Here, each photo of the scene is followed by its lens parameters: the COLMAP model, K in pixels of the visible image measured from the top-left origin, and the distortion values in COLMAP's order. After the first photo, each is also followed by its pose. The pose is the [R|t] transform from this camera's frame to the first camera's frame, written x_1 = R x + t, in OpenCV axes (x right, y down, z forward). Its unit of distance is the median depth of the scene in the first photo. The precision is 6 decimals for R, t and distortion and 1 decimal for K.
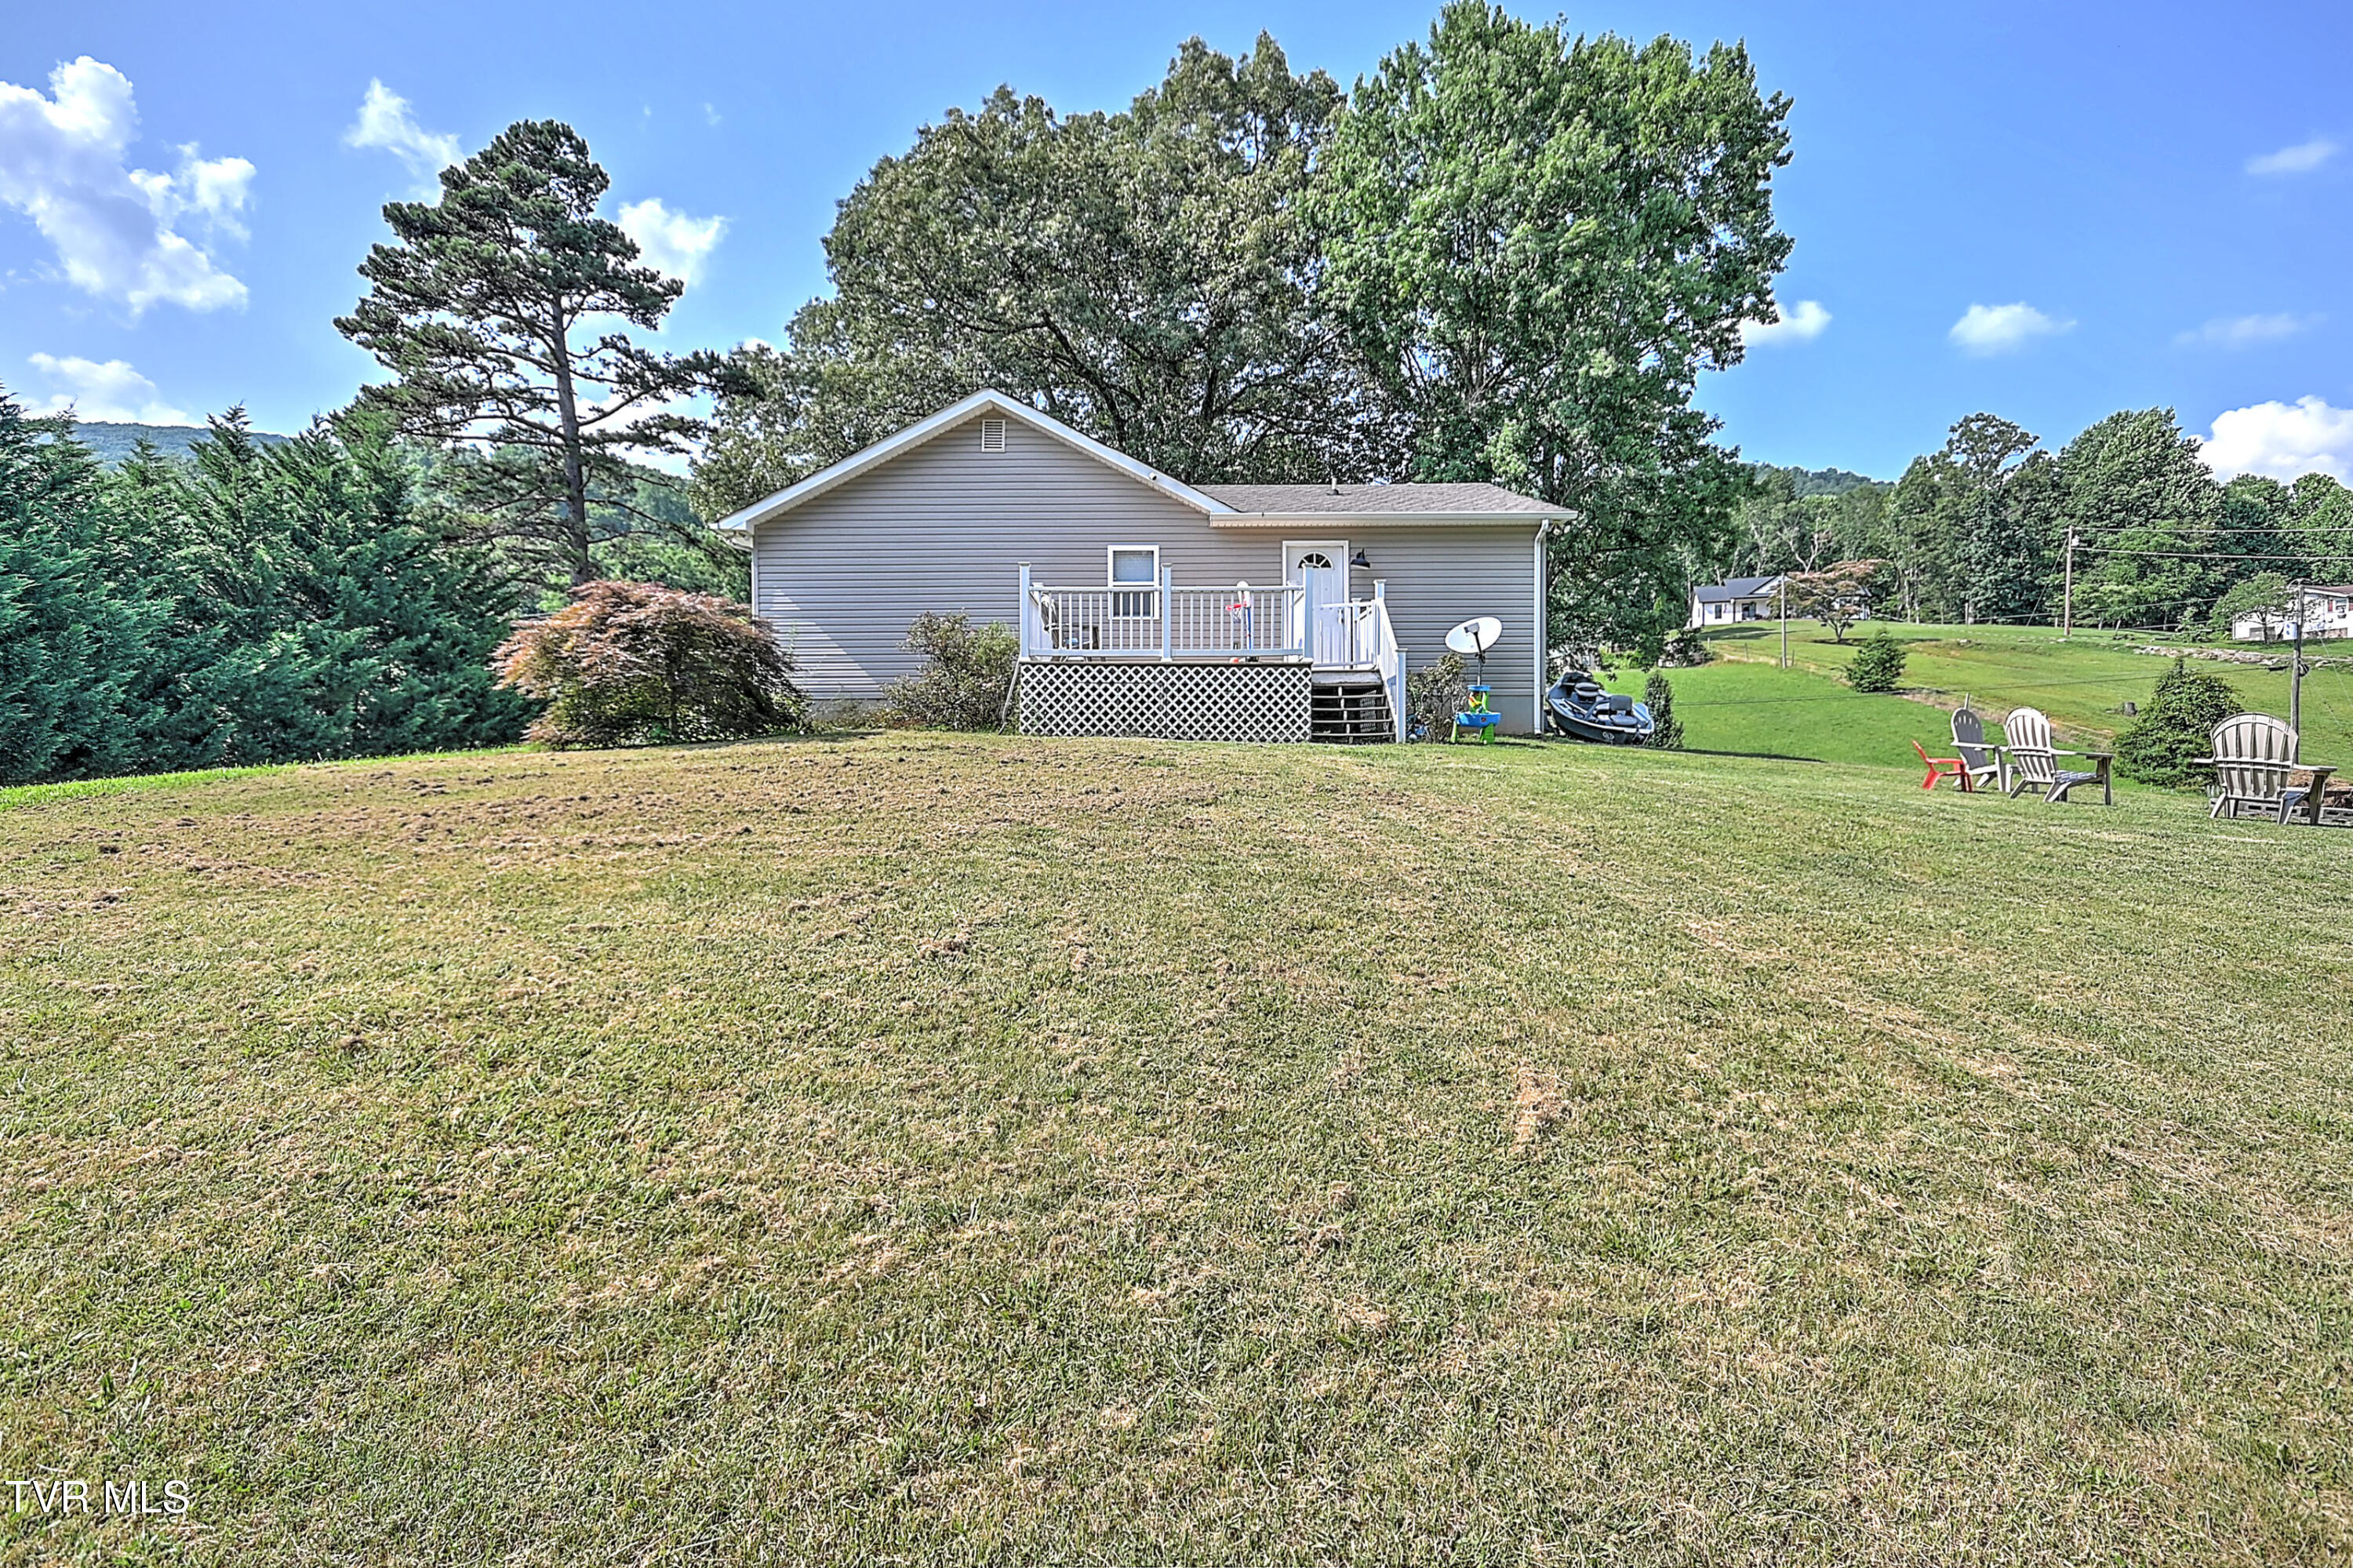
lens RADIAL K [[1235.2, 0, 1172.9], [0, 1235.2, 784.8], [0, 0, 1]] dist [0.030862, 0.001046]
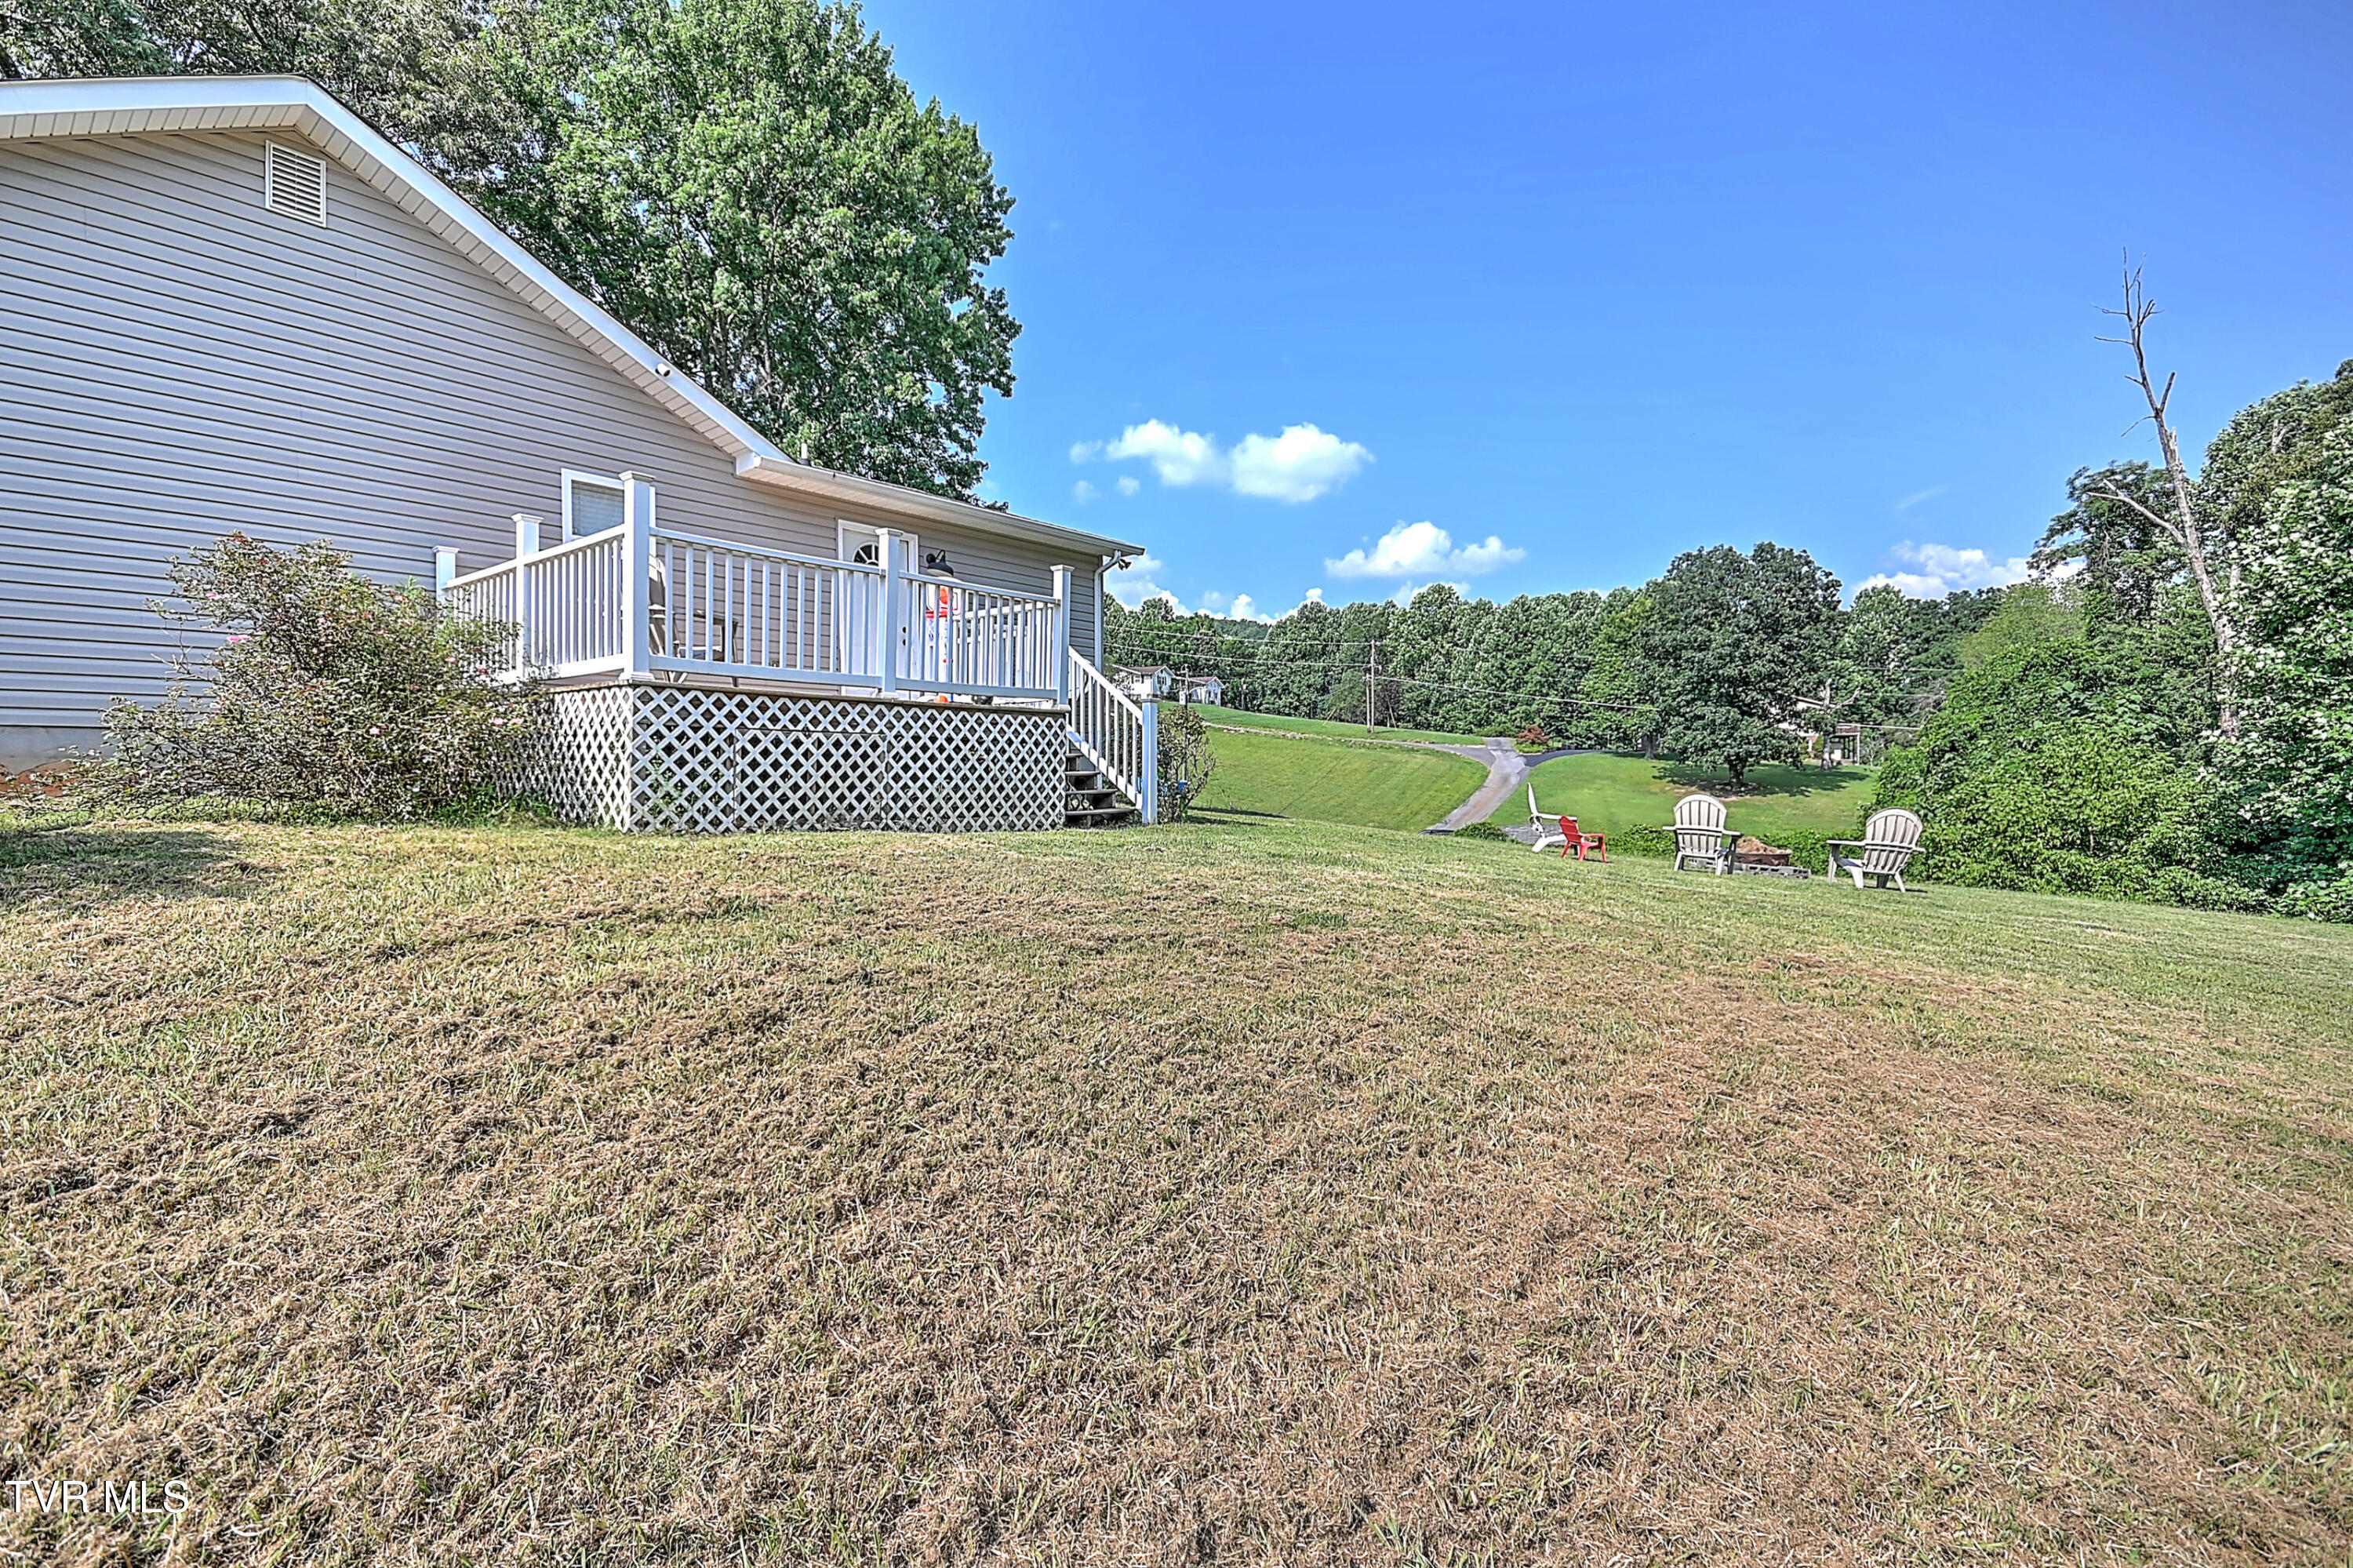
lens RADIAL K [[1074.8, 0, 1184.5], [0, 1074.8, 793.5], [0, 0, 1]] dist [0.012230, -0.000639]
pose [[0.637769, -0.010756, 0.770153, -0.151128], [0.007228, 0.999942, 0.007980, -0.028269], [-0.770194, 0.000477, 0.637810, 0.280059]]
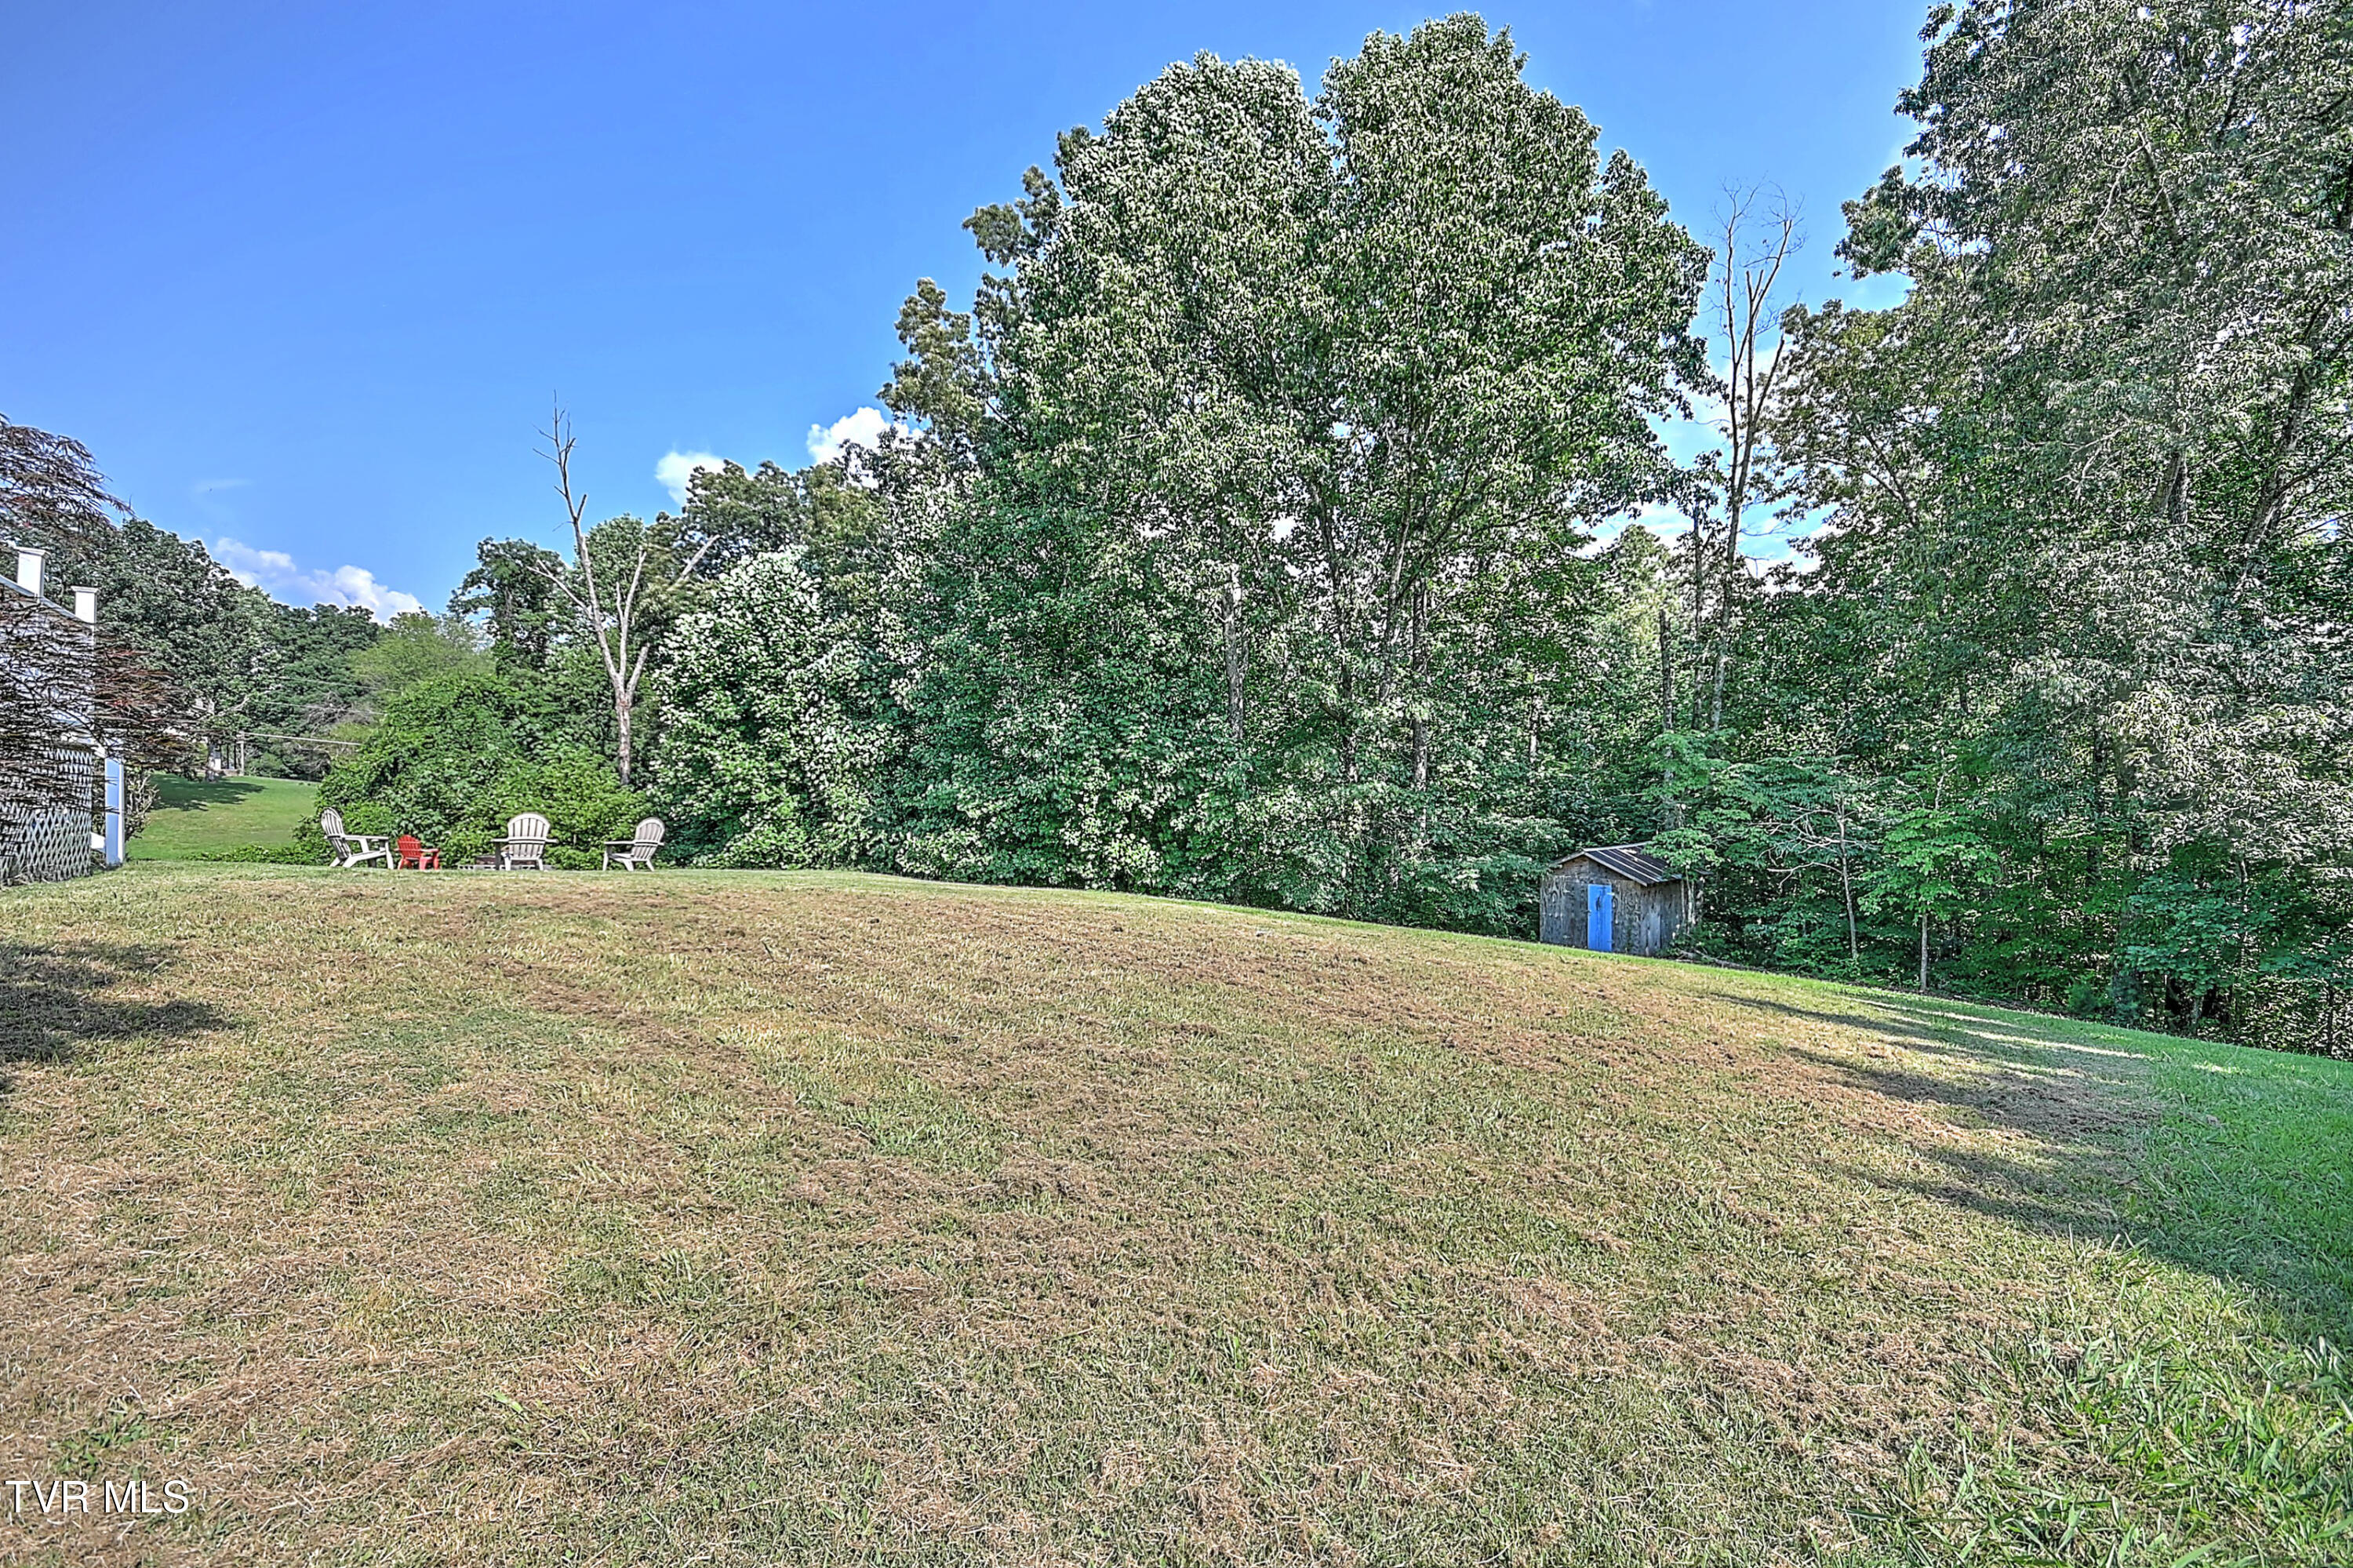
lens RADIAL K [[1038.2, 0, 1179.3], [0, 1038.2, 785.0], [0, 0, 1]] dist [0.000199, -0.001458]
pose [[-0.613442, 0.000608, 0.789740, -0.366785], [0.007629, 0.999958, 0.005156, -0.039919], [-0.789703, 0.009188, -0.613420, 0.511394]]
